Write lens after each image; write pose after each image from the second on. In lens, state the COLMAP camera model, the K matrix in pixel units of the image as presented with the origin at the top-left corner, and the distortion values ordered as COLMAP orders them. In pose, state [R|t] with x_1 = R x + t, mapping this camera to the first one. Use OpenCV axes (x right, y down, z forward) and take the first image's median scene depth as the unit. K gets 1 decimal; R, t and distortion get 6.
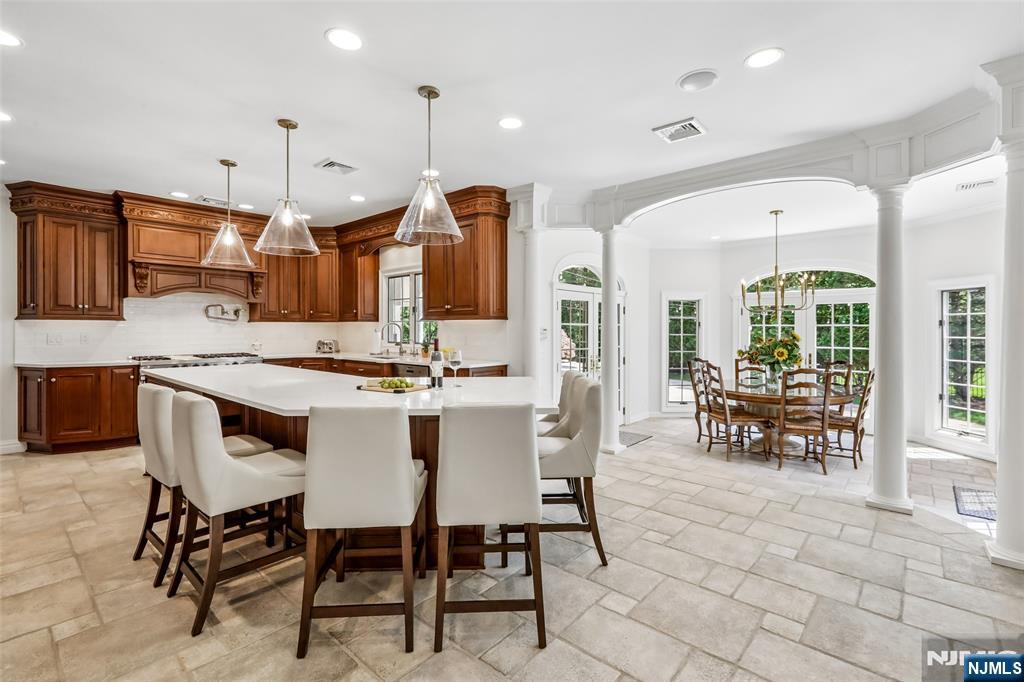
lens RADIAL K [[465.0, 0, 506.1], [0, 465.0, 330.4], [0, 0, 1]] dist [-0.007834, 0.002623]
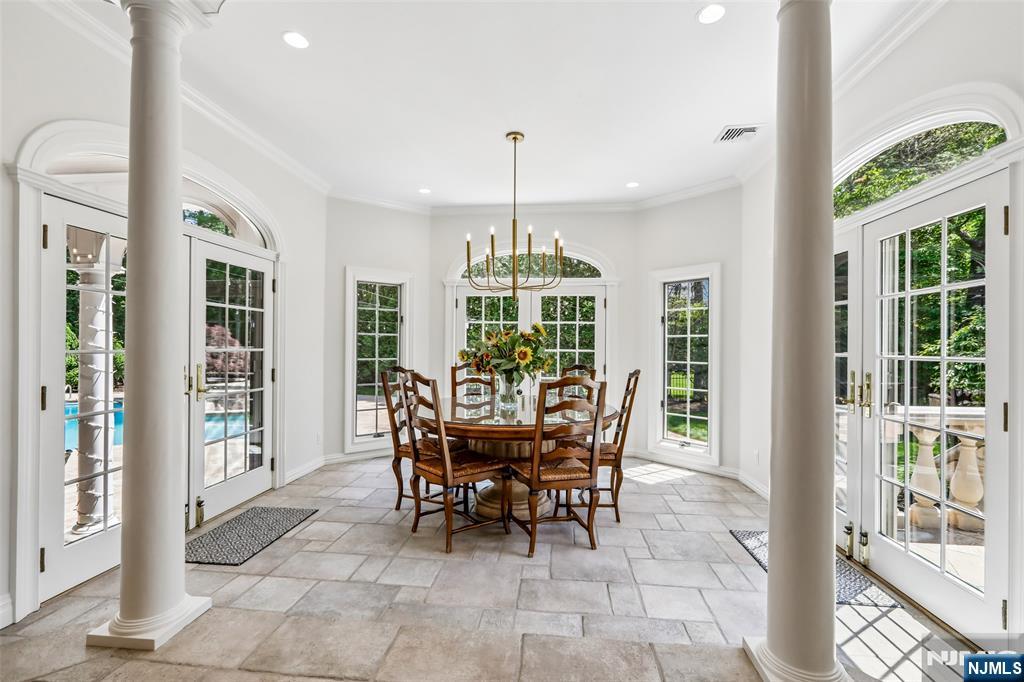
lens RADIAL K [[465.0, 0, 515.2], [0, 465.0, 341.8], [0, 0, 1]] dist [-0.007834, 0.002623]
pose [[0.809505, 0.008596, 0.587050, 0.195514], [-0.003987, 0.999950, -0.009145, 0.035429], [-0.587099, 0.005062, 0.809499, 0.453400]]
